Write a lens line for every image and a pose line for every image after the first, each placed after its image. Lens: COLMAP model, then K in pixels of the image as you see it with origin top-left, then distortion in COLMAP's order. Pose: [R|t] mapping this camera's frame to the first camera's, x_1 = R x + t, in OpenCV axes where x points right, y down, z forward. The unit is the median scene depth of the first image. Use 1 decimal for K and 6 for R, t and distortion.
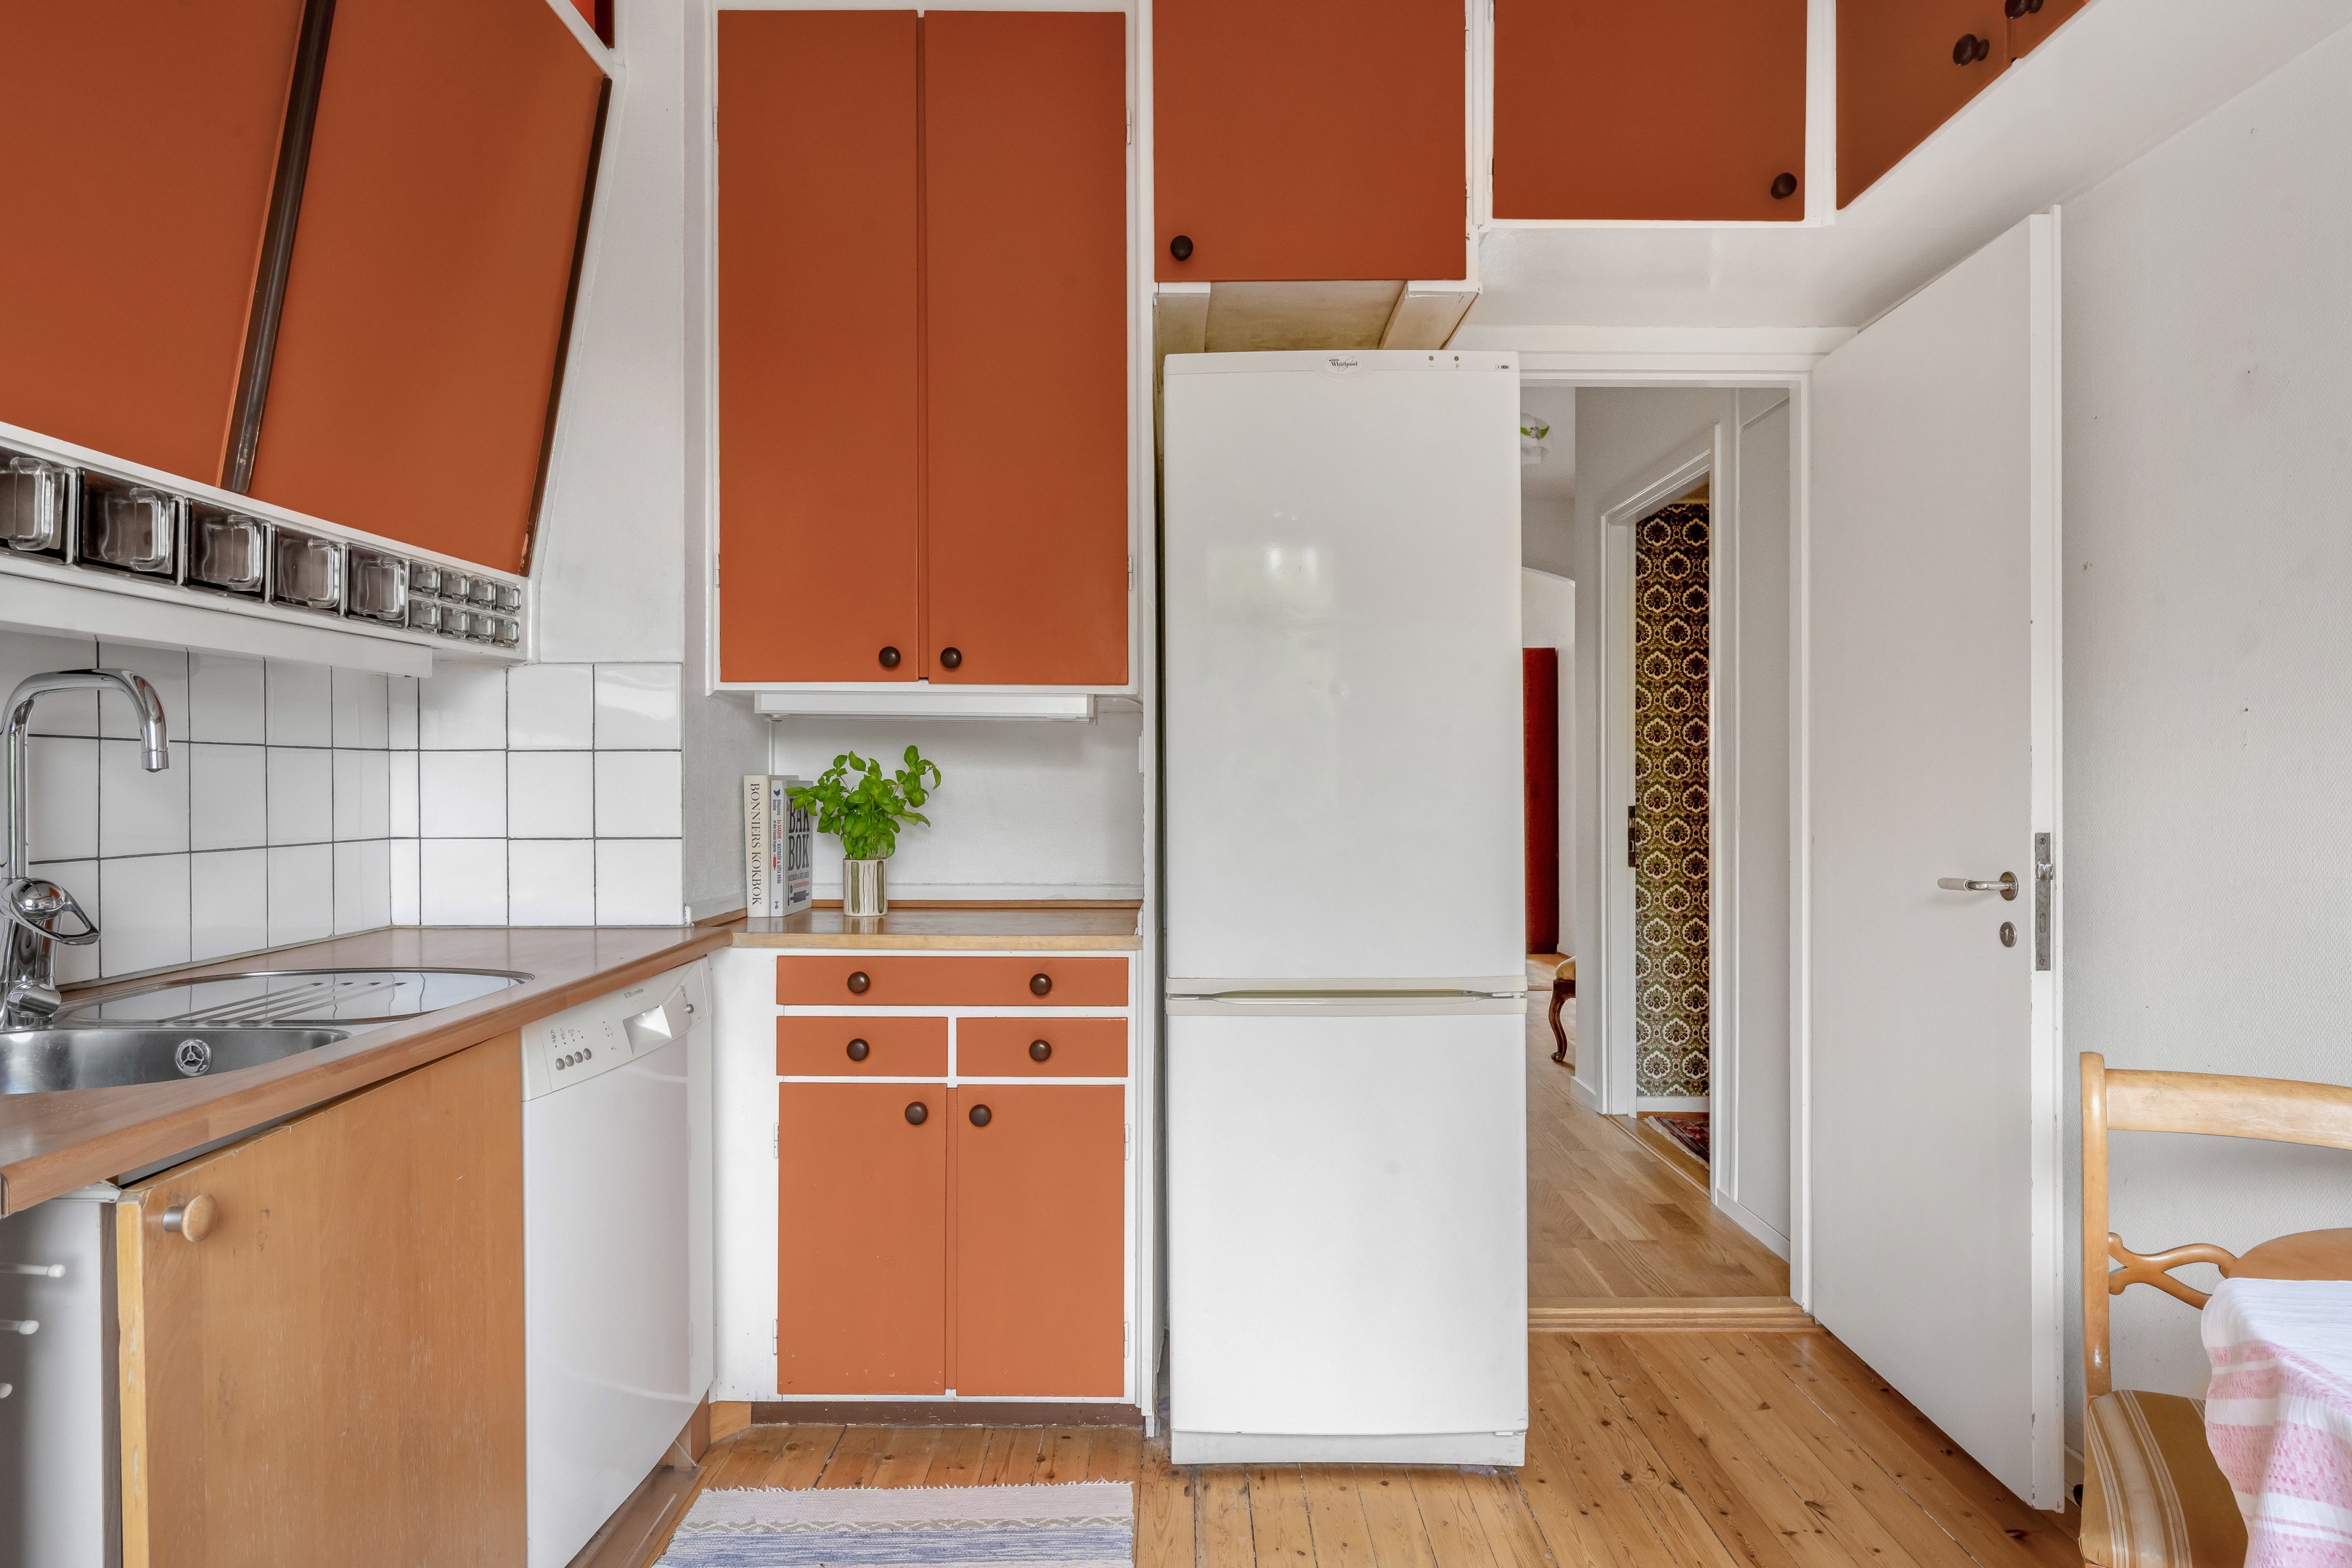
lens RADIAL K [[1296.5, 0, 1181.2], [0, 1296.5, 788.3], [0, 0, 1]] dist [0.005705, 0.000465]
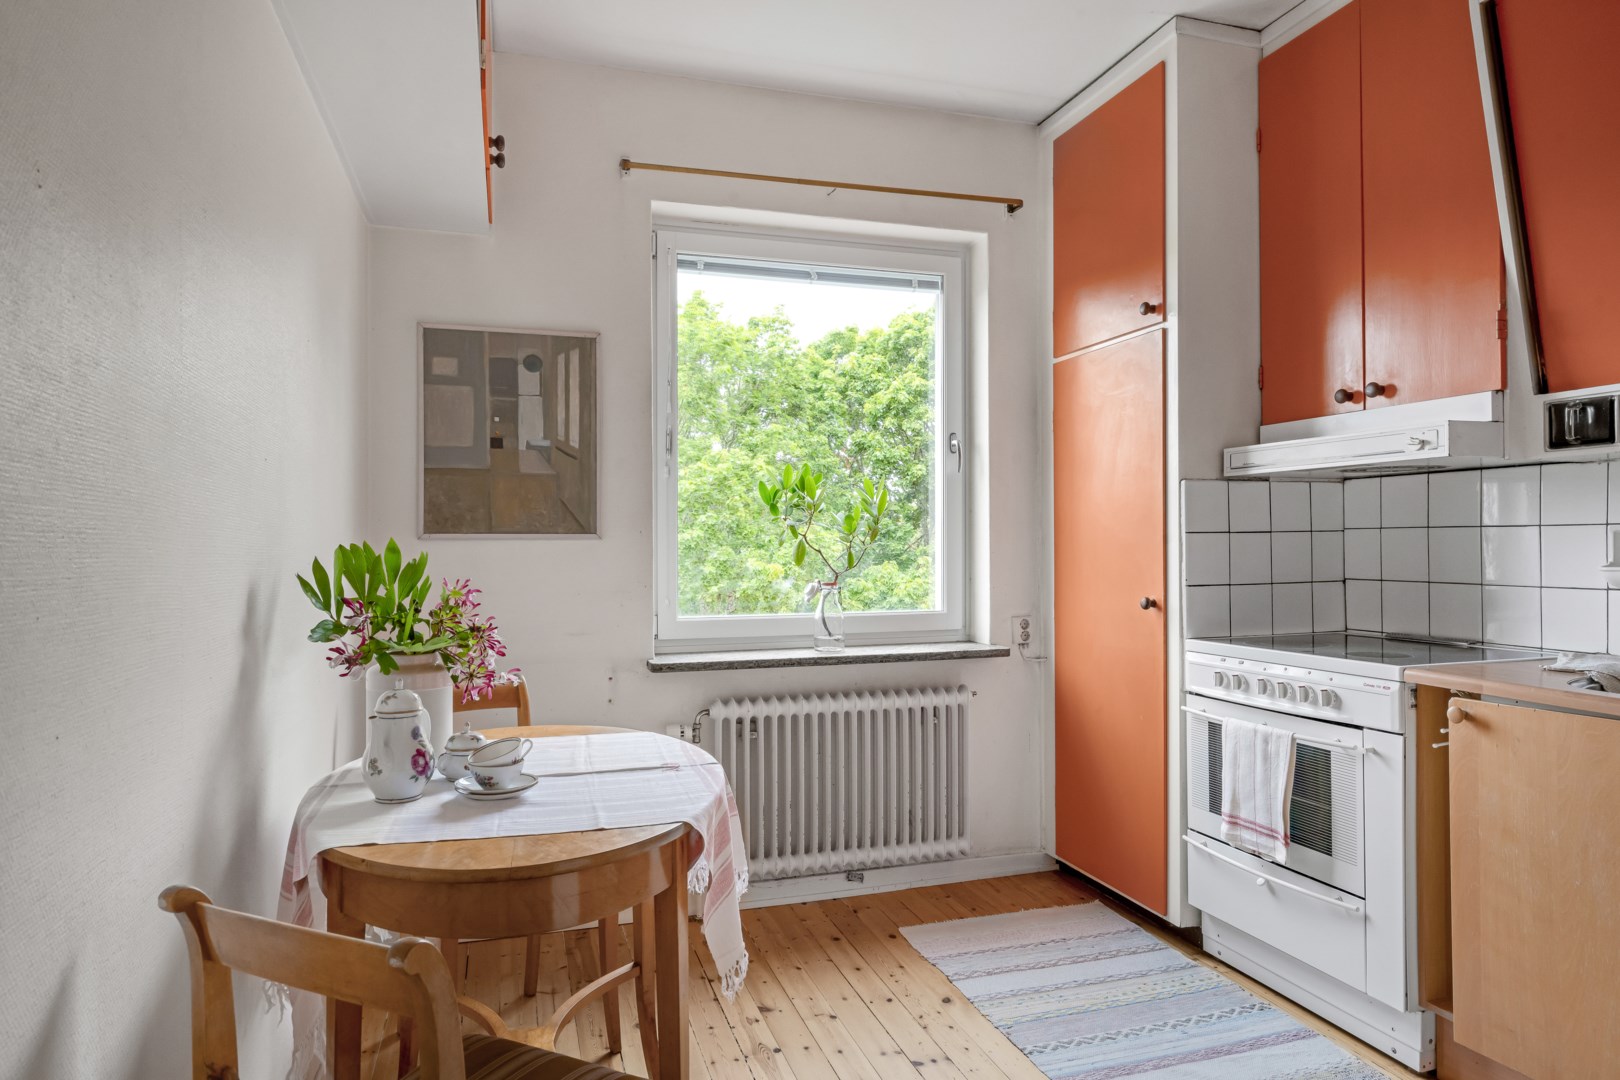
lens RADIAL K [[978.9, 0, 811.1], [0, 978.9, 539.5], [0, 0, 1]] dist [-0.001483, 0.000256]
pose [[-0.954460, 0.002824, -0.298327, 0.482486], [0.003052, 0.999995, -0.000297, -0.013376], [0.298325, -0.001194, -0.954464, 1.107692]]
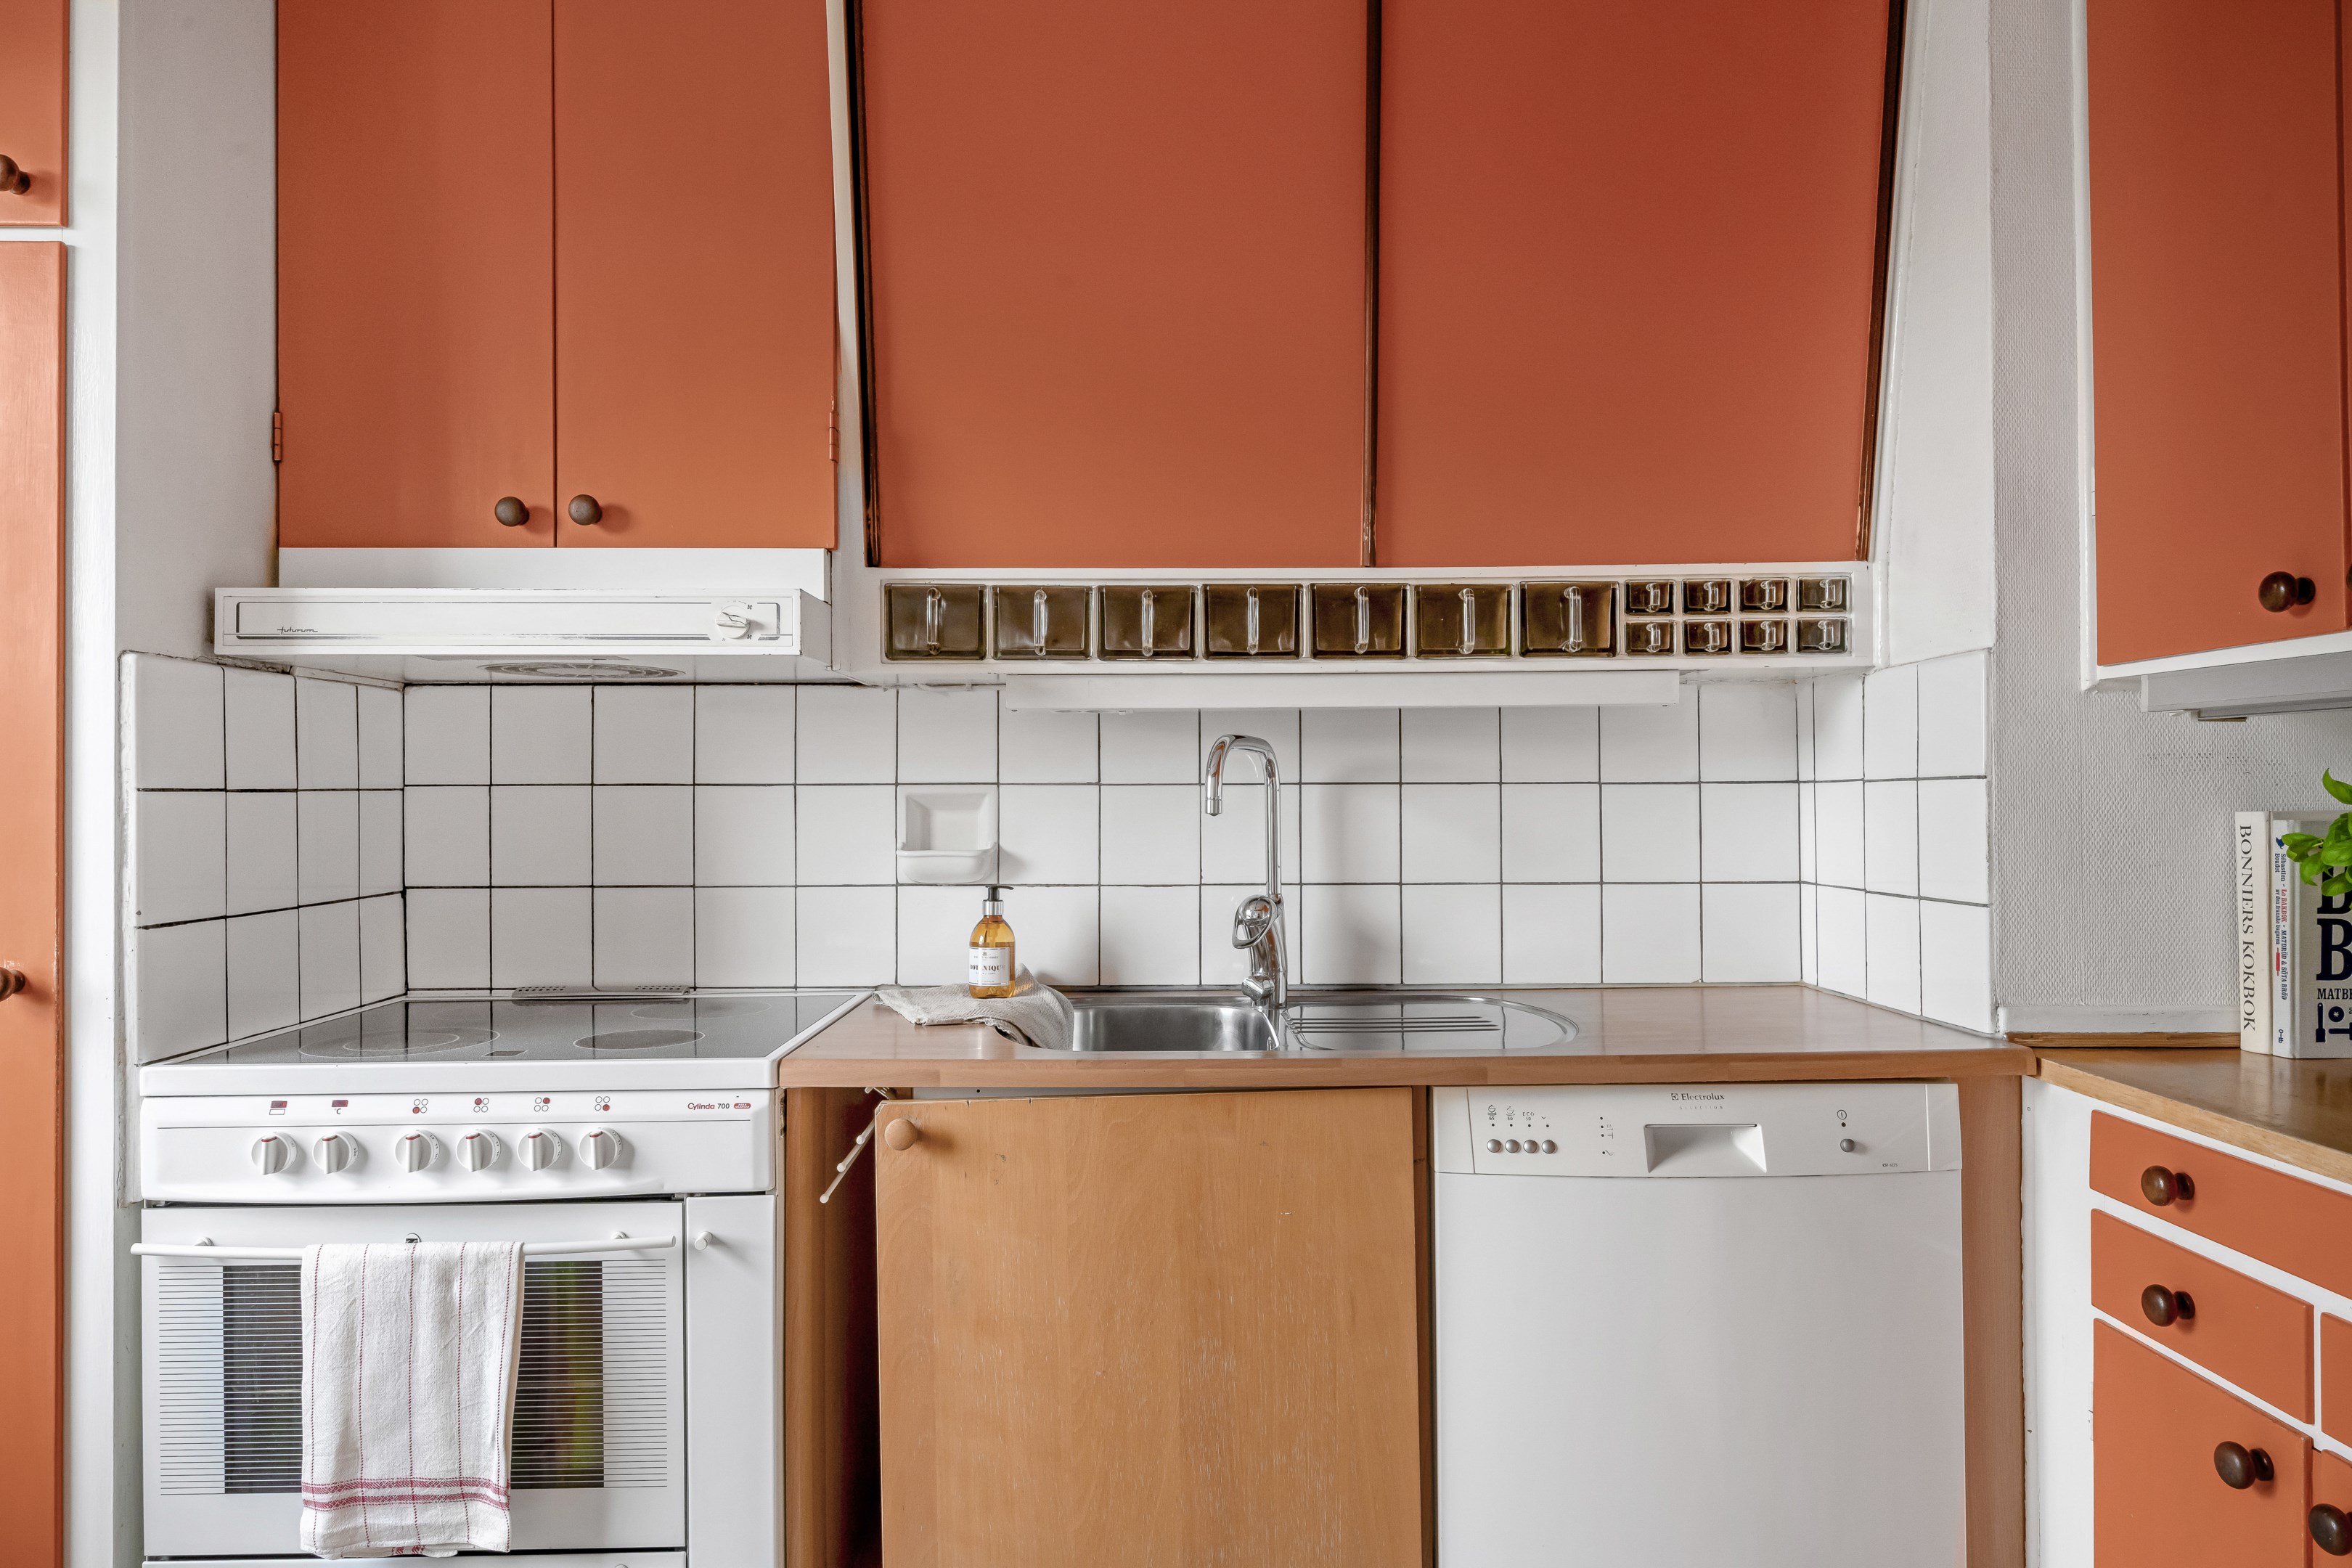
lens RADIAL K [[1482.7, 0, 1178.9], [0, 1482.7, 791.1], [0, 0, 1]] dist [0.000785, -0.003926]
pose [[0.010543, -0.006595, -0.999923, 0.389122], [-0.000831, 0.999978, -0.006604, -0.016334], [0.999944, 0.000900, 0.010537, 0.568664]]
